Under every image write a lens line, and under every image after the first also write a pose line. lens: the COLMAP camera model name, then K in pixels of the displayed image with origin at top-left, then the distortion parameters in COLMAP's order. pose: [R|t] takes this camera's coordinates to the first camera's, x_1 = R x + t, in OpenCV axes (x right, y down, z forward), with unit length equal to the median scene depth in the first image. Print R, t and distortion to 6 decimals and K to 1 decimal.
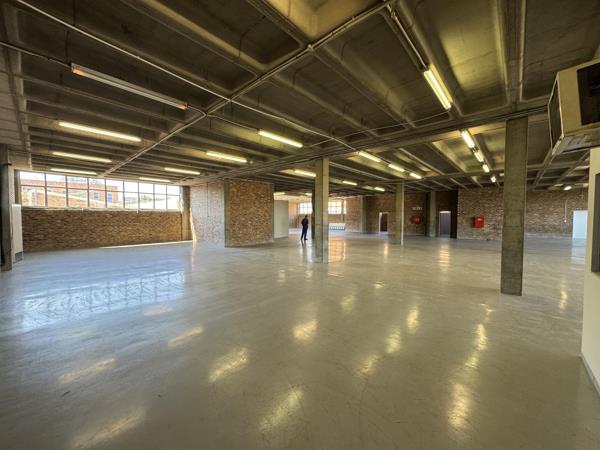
lens RADIAL K [[239.1, 0, 300.0], [0, 239.1, 225.0], [0, 0, 1]] dist [-0.000567, -0.000114]
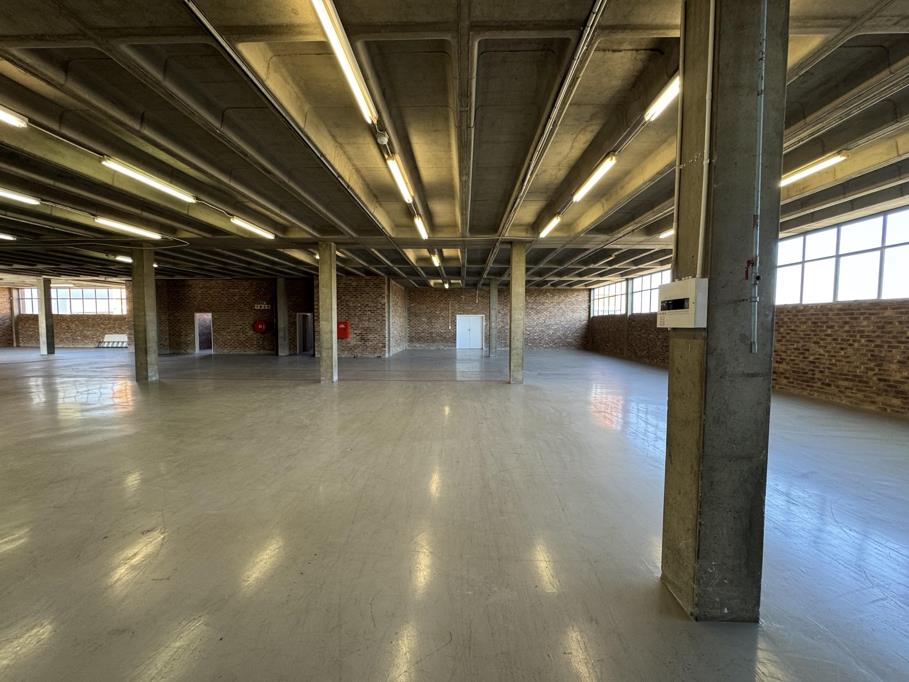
lens RADIAL K [[362.2, 0, 454.5], [0, 362.2, 341.0], [0, 0, 1]] dist [-0.000567, -0.000114]
pose [[0.760745, -0.030507, 0.648334, 0.316843], [0.018974, 0.999513, 0.024768, -0.001076], [-0.648774, -0.006540, 0.760953, 0.059189]]
